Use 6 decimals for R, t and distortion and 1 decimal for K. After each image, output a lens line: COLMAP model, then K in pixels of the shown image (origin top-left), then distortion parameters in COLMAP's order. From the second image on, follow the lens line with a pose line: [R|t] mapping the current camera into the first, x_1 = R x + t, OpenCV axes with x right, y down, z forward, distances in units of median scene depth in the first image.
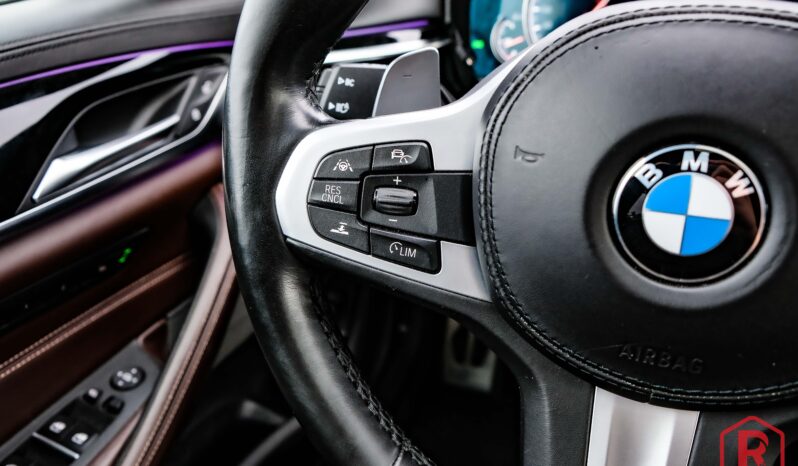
lens RADIAL K [[620.4, 0, 400.9], [0, 620.4, 234.6], [0, 0, 1]] dist [-0.044757, 0.020648]
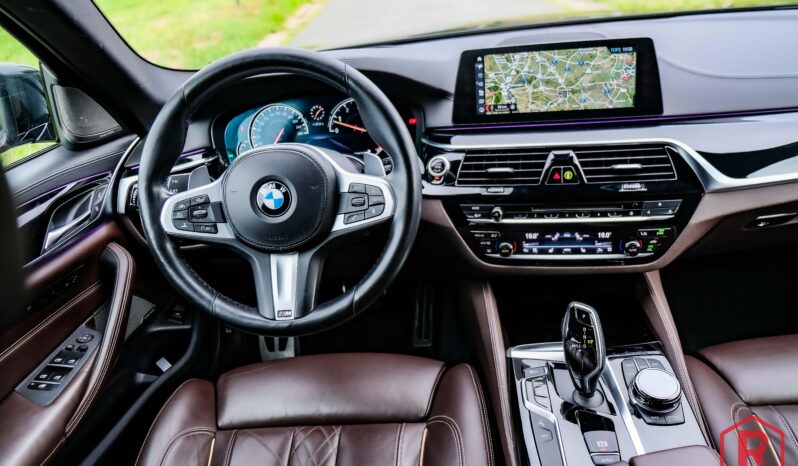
lens RADIAL K [[620.4, 0, 401.7], [0, 620.4, 231.9], [0, 0, 1]] dist [-0.044757, 0.020648]
pose [[0.940839, -0.175432, 0.289905, 0.028873], [0.211919, 0.972217, -0.099425, 0.566904], [-0.264408, 0.154979, 0.951877, -2.281664]]
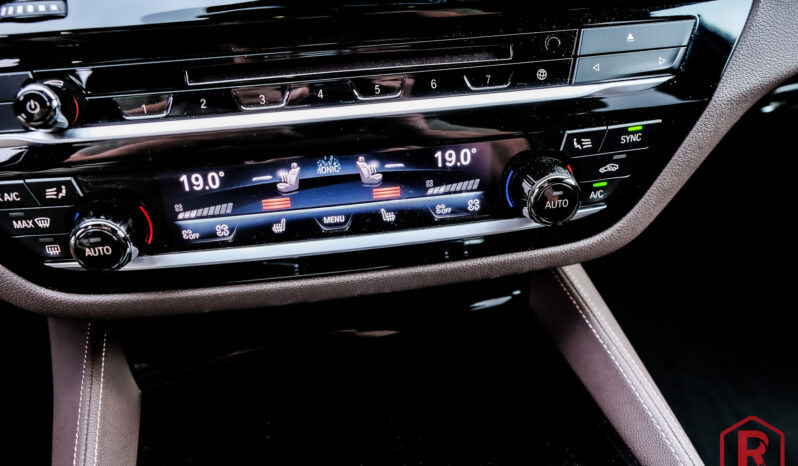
lens RADIAL K [[620.4, 0, 403.8], [0, 620.4, 238.5], [0, 0, 1]] dist [-0.044757, 0.020648]
pose [[0.771517, -0.299560, 0.561272, 1.494322], [0.311331, 0.947132, 0.077549, 0.497674], [-0.554829, 0.114911, 0.823990, 0.047911]]
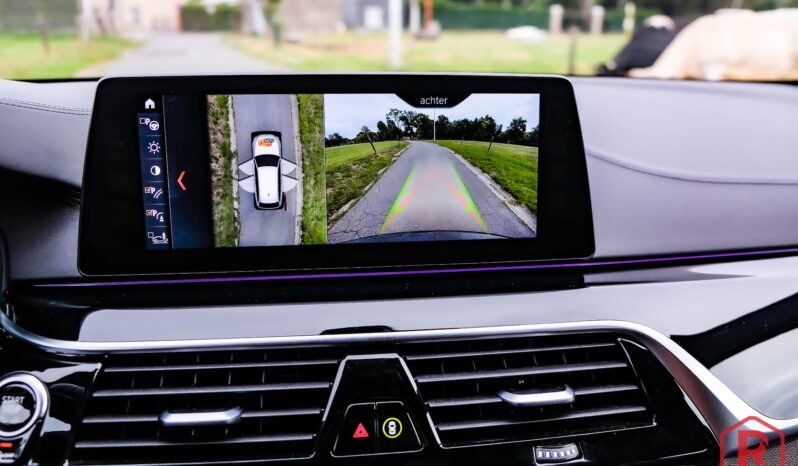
lens RADIAL K [[620.4, 0, 401.5], [0, 620.4, 233.1], [0, 0, 1]] dist [-0.044757, 0.020648]
pose [[0.783905, -0.126164, 0.607927, 1.330393], [0.266062, 0.952940, -0.145314, -0.107011], [-0.560985, 0.275659, 0.780582, -0.285931]]
